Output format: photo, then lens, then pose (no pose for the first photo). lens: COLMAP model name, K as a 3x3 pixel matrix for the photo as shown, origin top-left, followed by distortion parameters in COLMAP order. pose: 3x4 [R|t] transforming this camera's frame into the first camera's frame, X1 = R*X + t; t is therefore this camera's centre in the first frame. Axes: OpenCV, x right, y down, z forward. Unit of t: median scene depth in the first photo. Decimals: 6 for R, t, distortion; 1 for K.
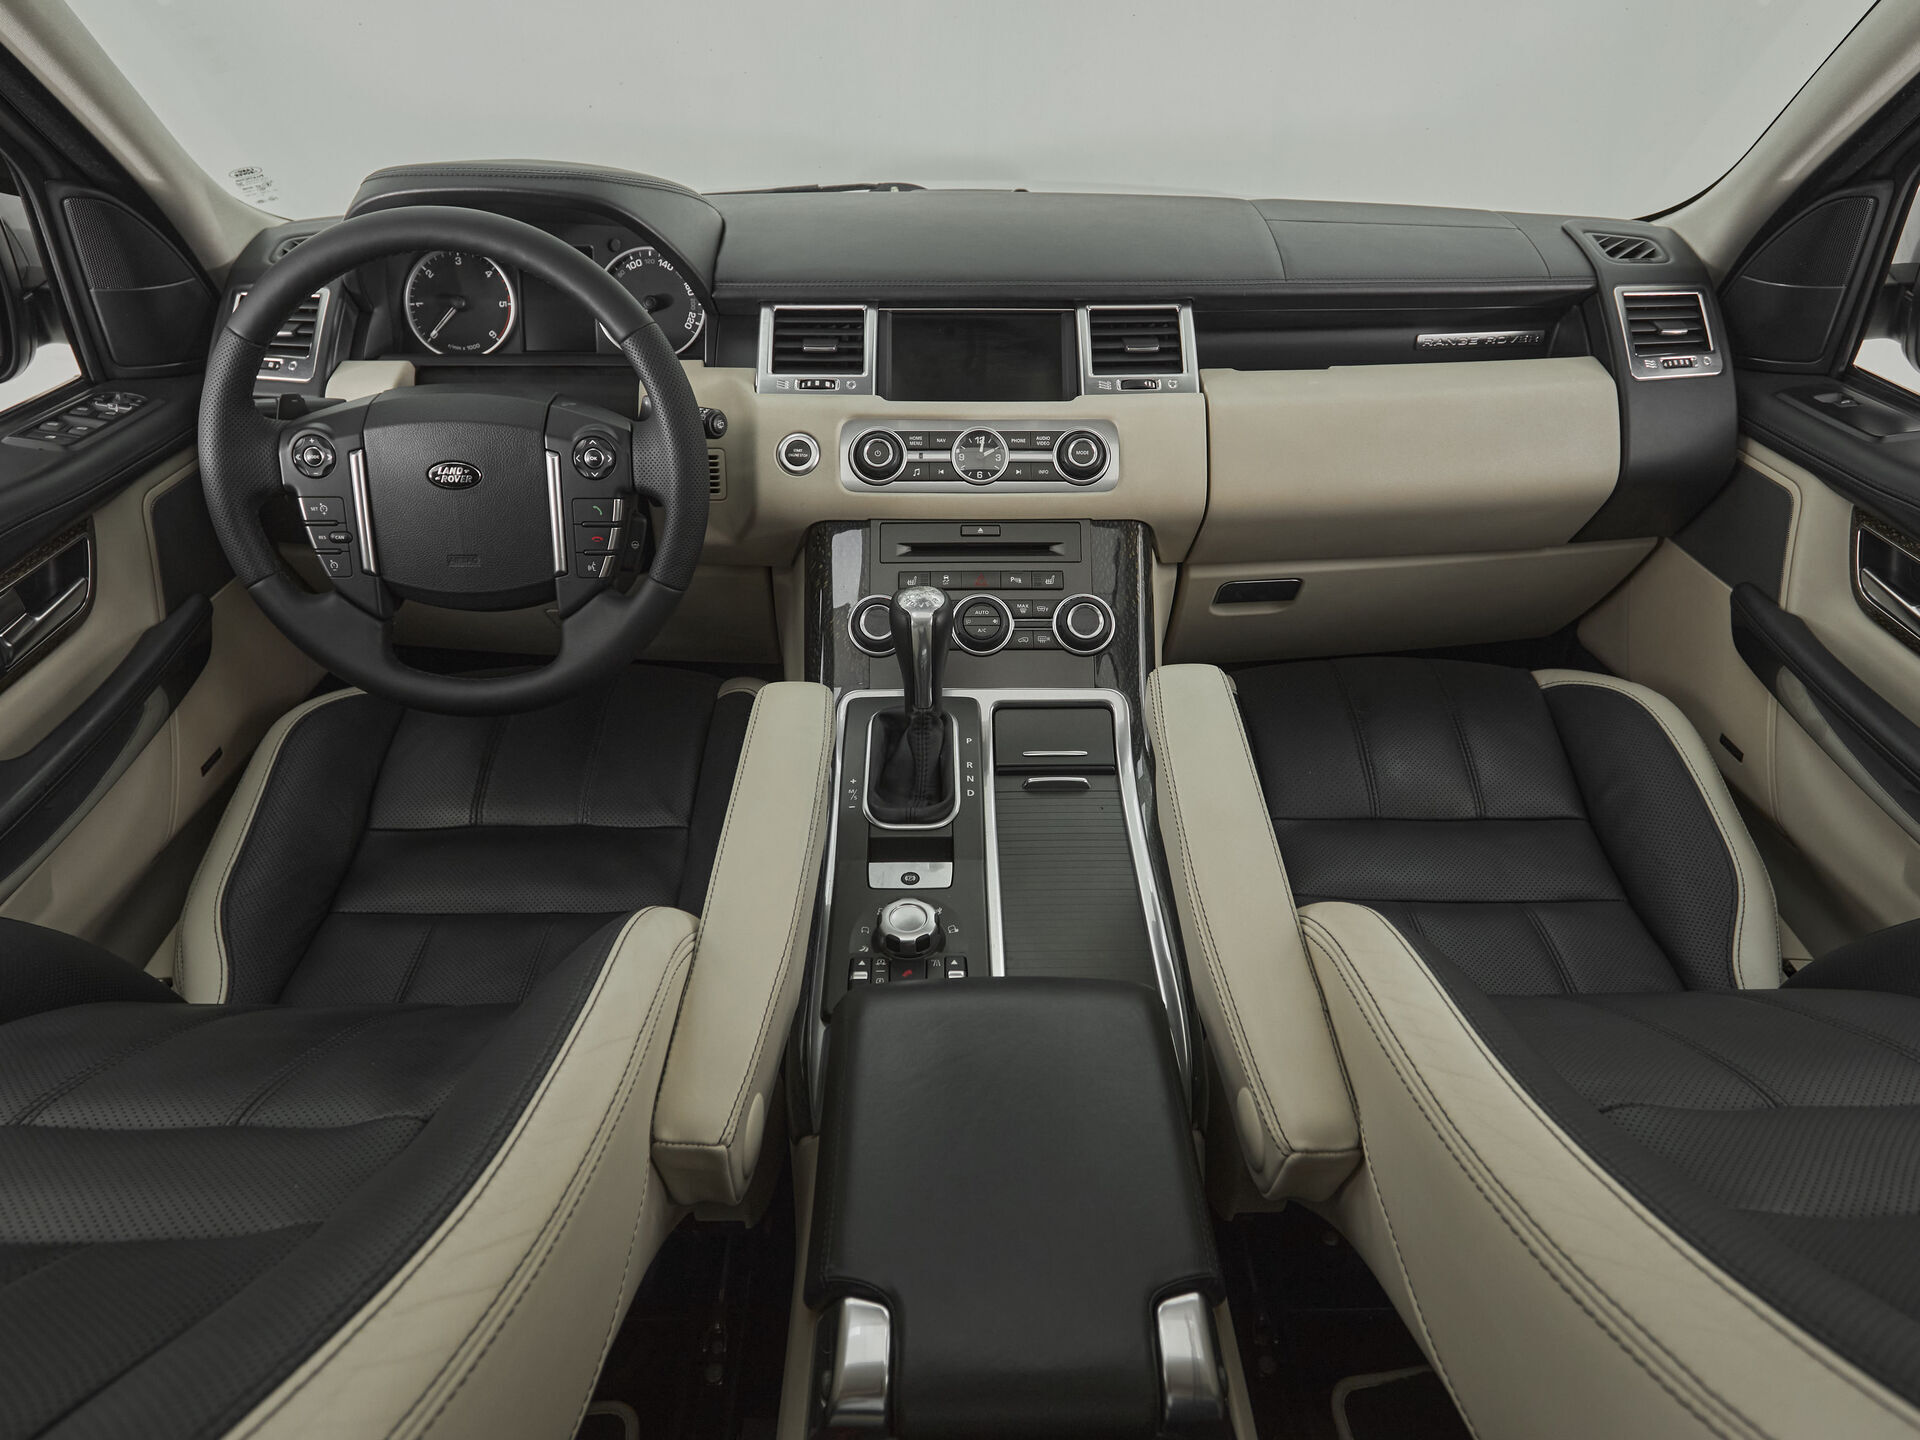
lens RADIAL K [[1217.7, 0, 960.0], [0, 1217.7, 720.0], [0, 0, 1]] dist [-0.001166, -0.000328]
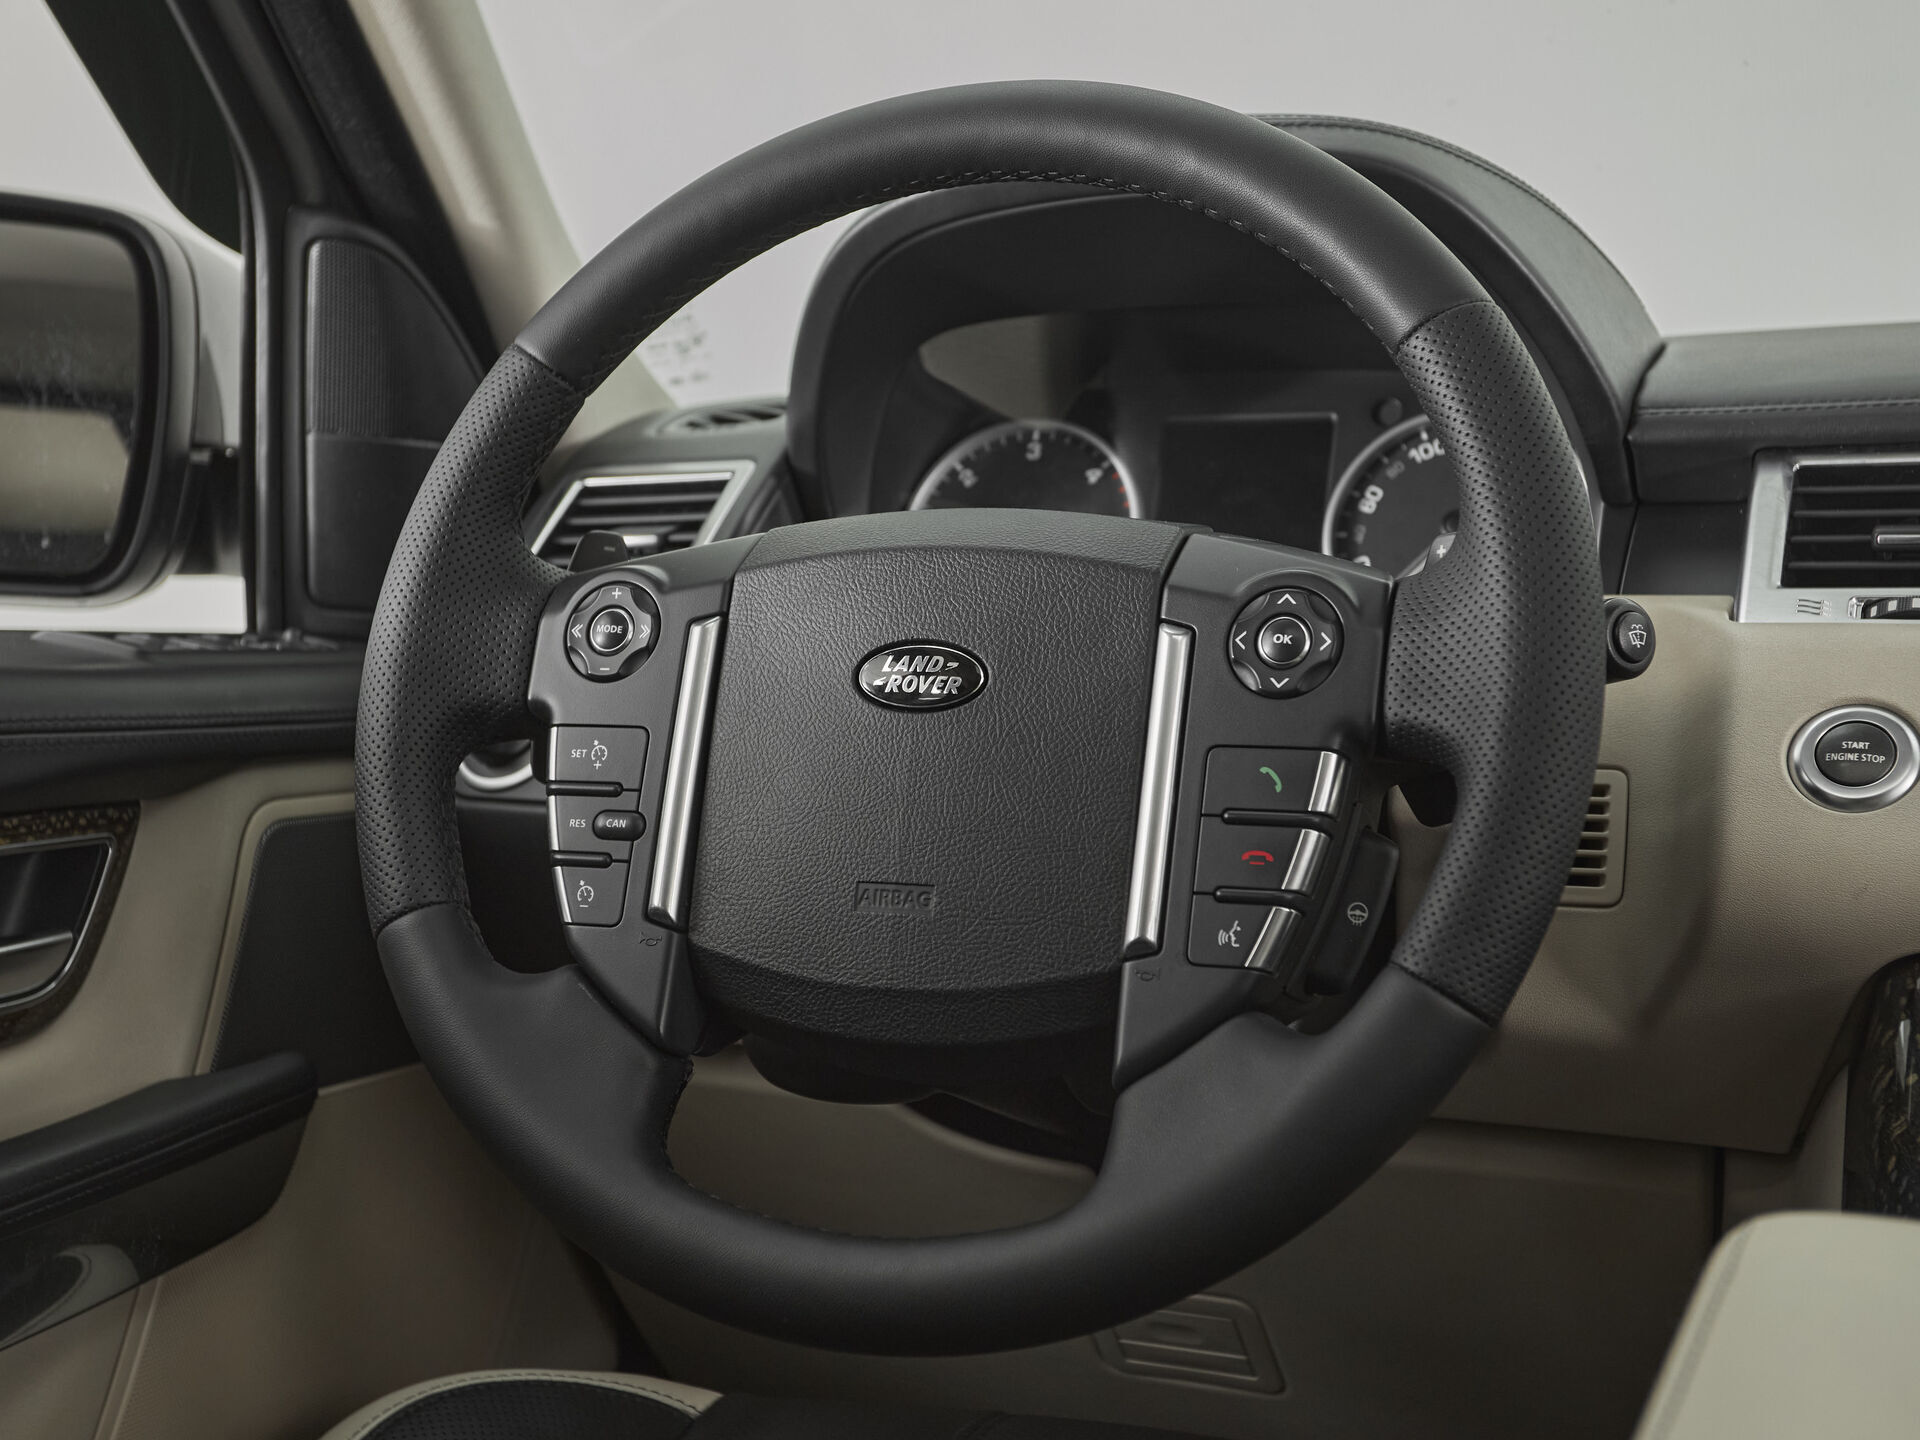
lens RADIAL K [[2576.3, 0, 953.1], [0, 2576.3, 763.2], [0, 0, 1]] dist [0.019930, 0.058914]
pose [[0.920618, 0.022494, -0.389816, -0.082205], [-0.205626, 0.876620, -0.435035, 0.150463], [0.331935, 0.480658, 0.811657, 0.323846]]
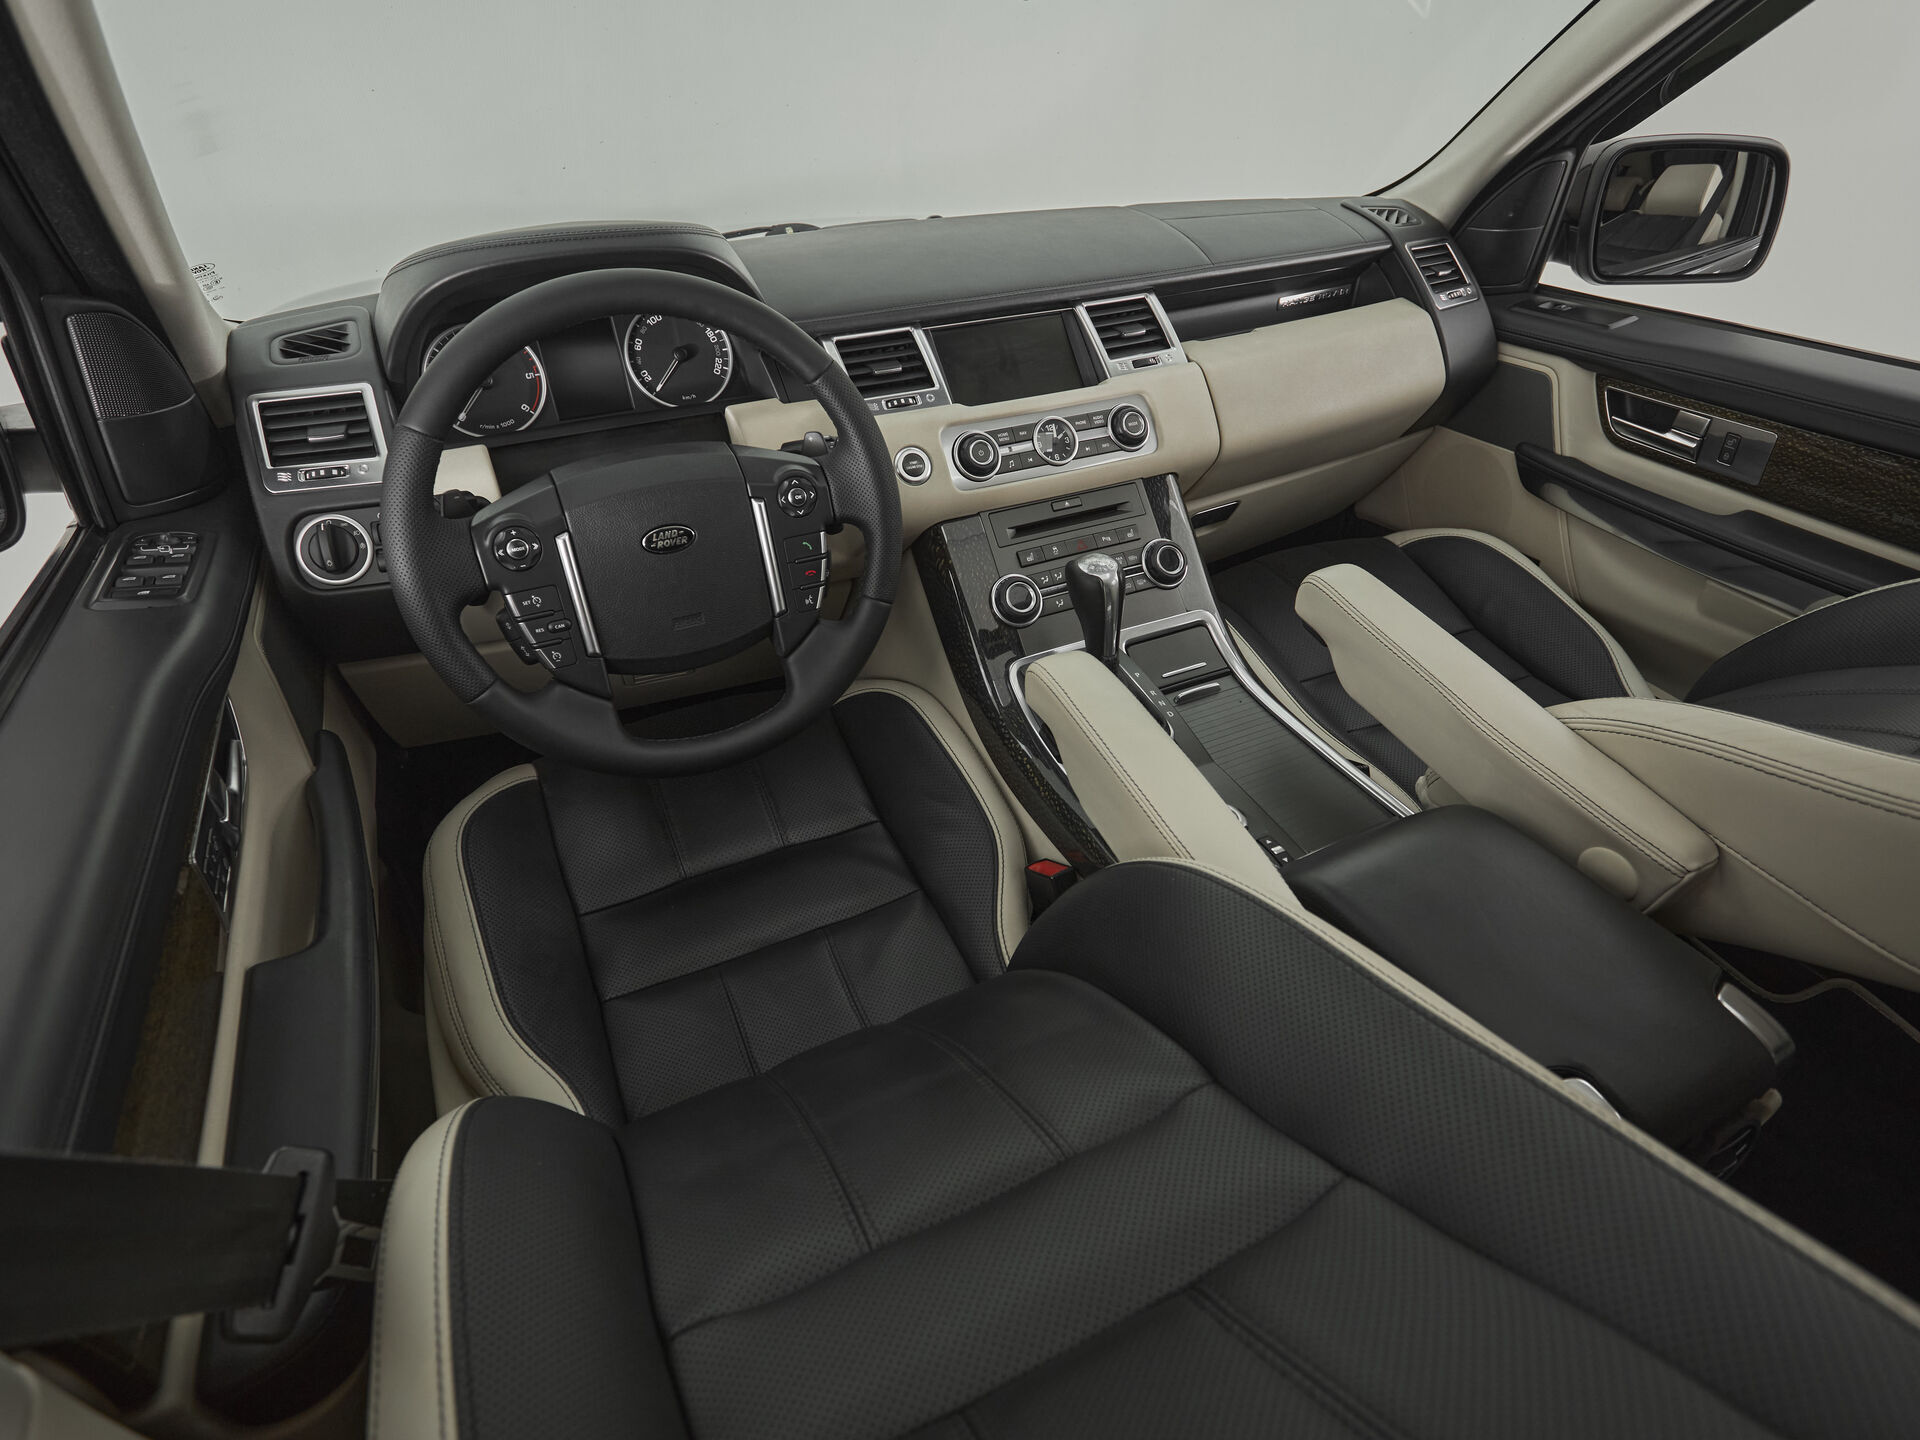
lens RADIAL K [[991.8, 0, 960.0], [0, 991.8, 720.0], [0, 0, 1]] dist [-0.001872, -0.000035]
pose [[0.908906, -0.257112, 0.328303, -0.446782], [0.242332, 0.966380, 0.085930, -0.061811], [-0.339359, 0.001456, 0.940656, 0.135670]]
